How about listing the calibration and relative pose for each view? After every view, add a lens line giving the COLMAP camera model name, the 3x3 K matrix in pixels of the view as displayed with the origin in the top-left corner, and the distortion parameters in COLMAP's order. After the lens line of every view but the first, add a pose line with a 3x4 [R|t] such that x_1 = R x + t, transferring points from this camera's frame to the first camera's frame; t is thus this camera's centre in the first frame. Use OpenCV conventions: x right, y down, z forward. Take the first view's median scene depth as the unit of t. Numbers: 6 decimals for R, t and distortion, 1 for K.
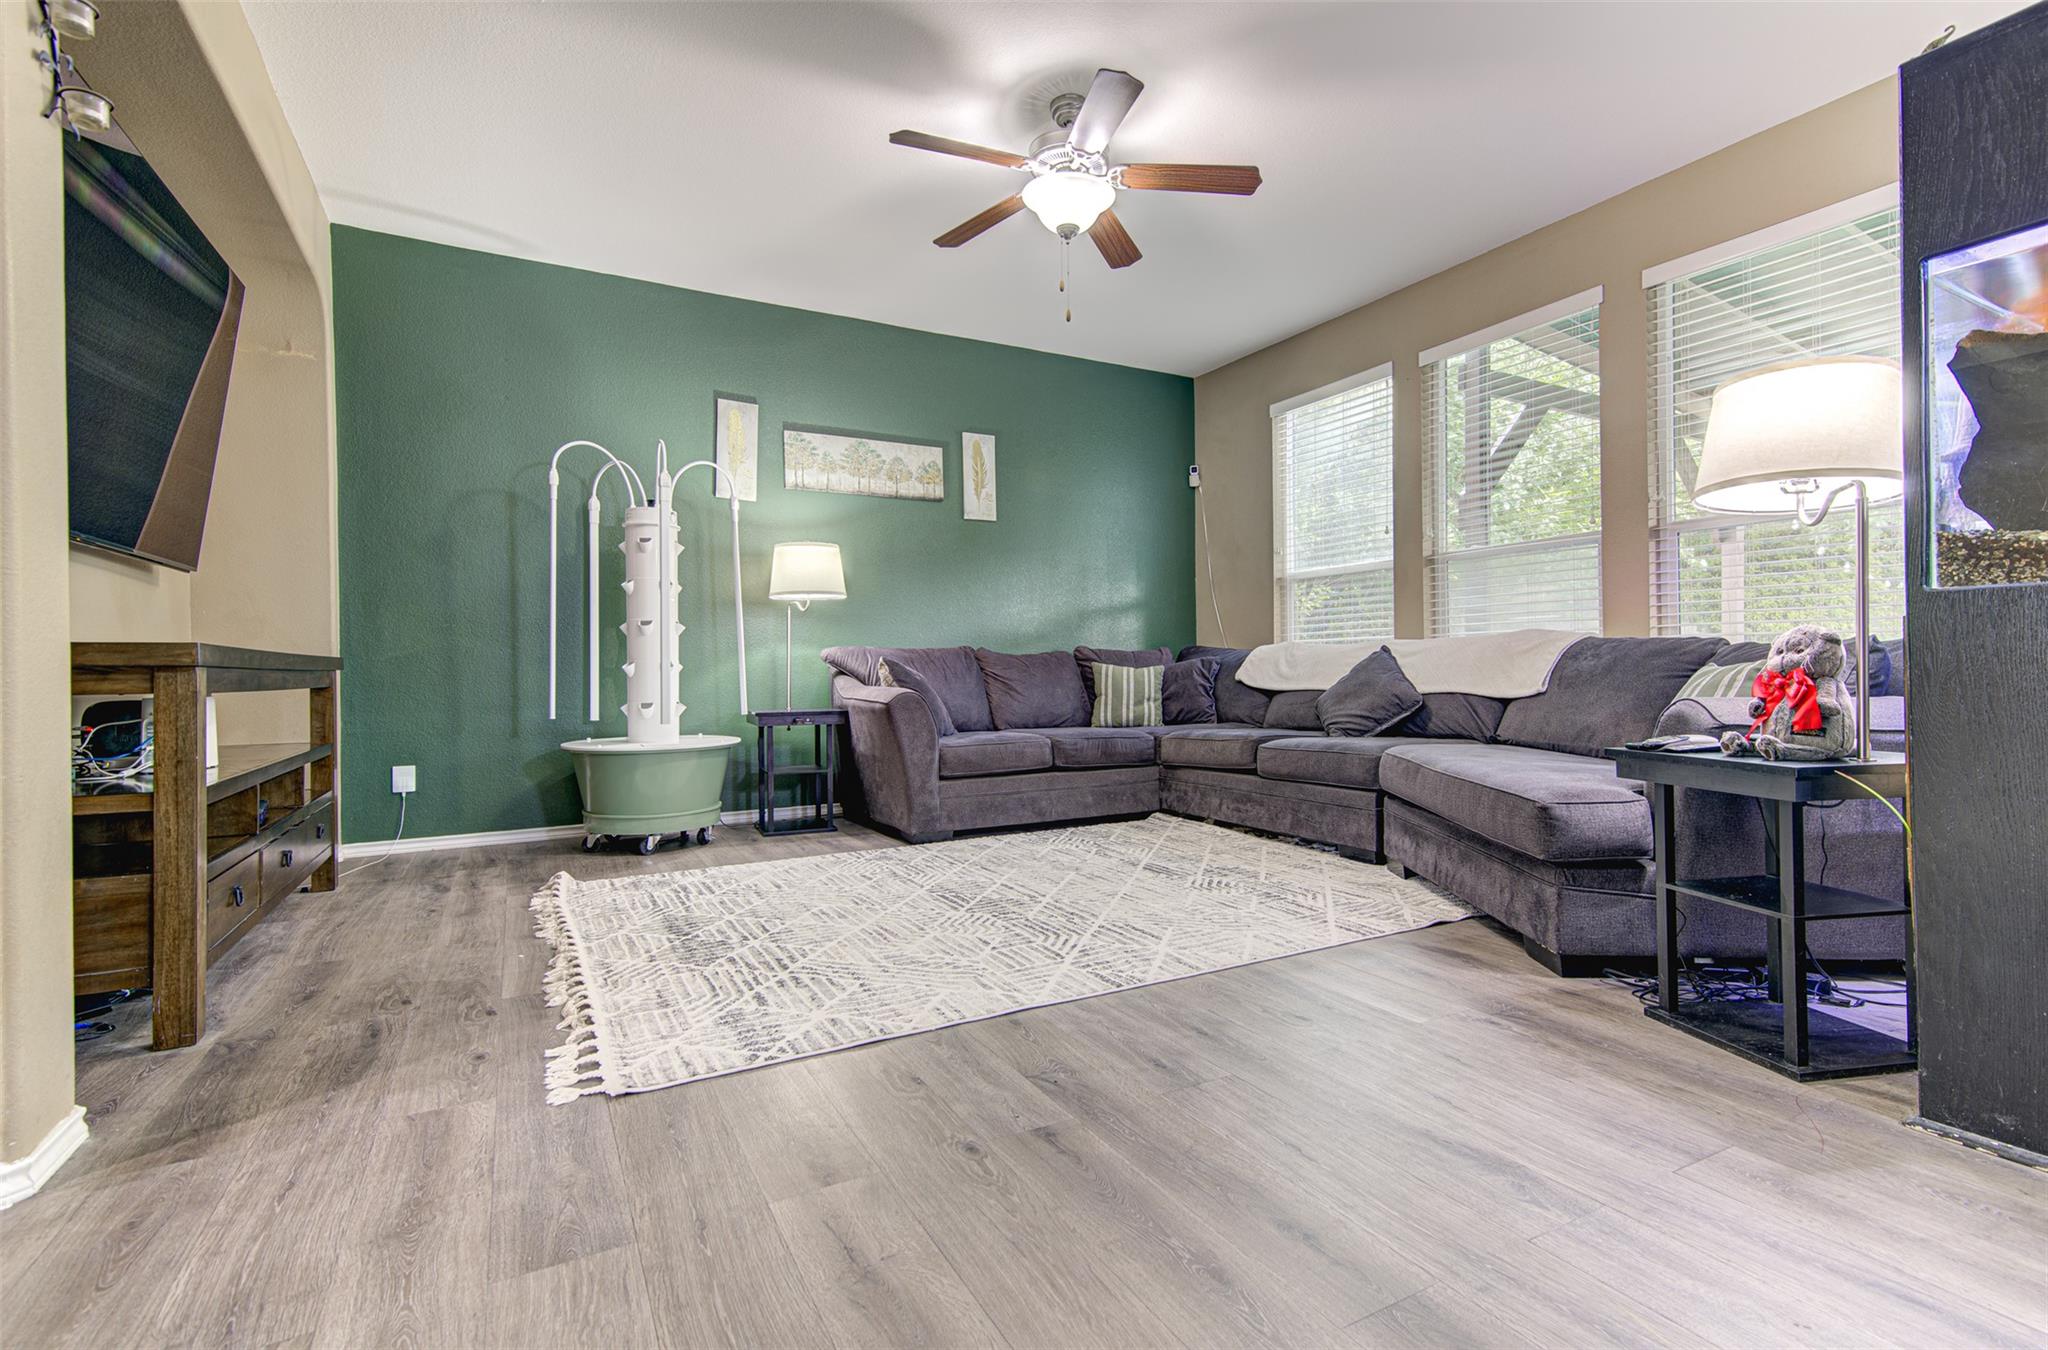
lens RADIAL K [[936.3, 0, 1024.0], [0, 936.3, 675.0], [0, 0, 1]] dist [0.017850, -0.000171]
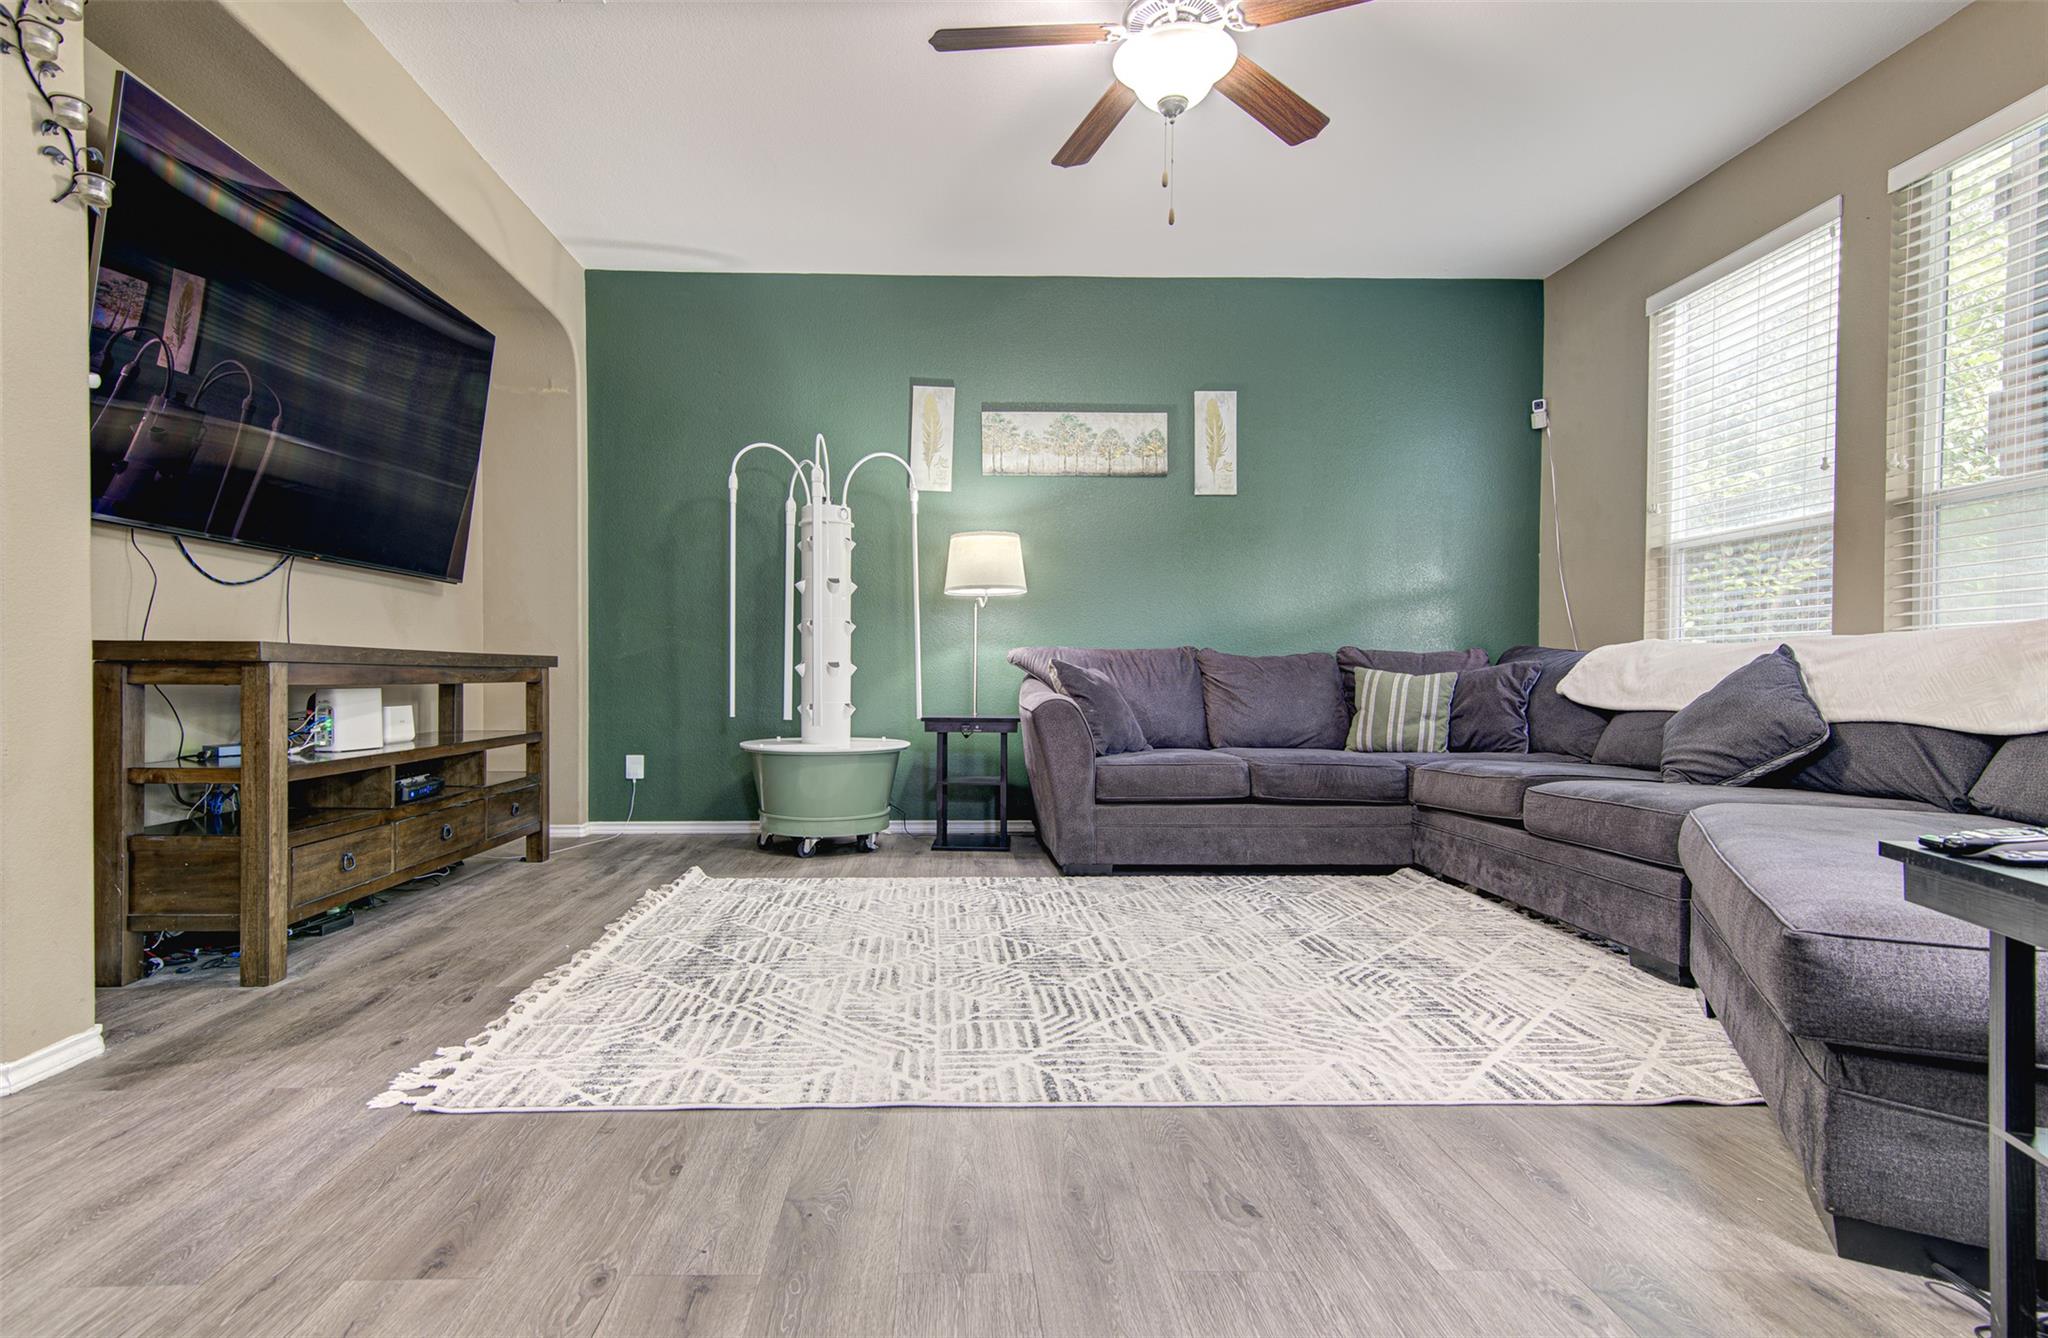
lens RADIAL K [[994.6, 0, 956.7], [0, 994.6, 690.2], [0, 0, 1]] dist [0.018095, -0.000852]
pose [[0.888496, 0.020210, -0.458439, 0.197255], [-0.014764, 0.999771, 0.015460, -0.002620], [0.458647, -0.006968, 0.888591, 0.132604]]
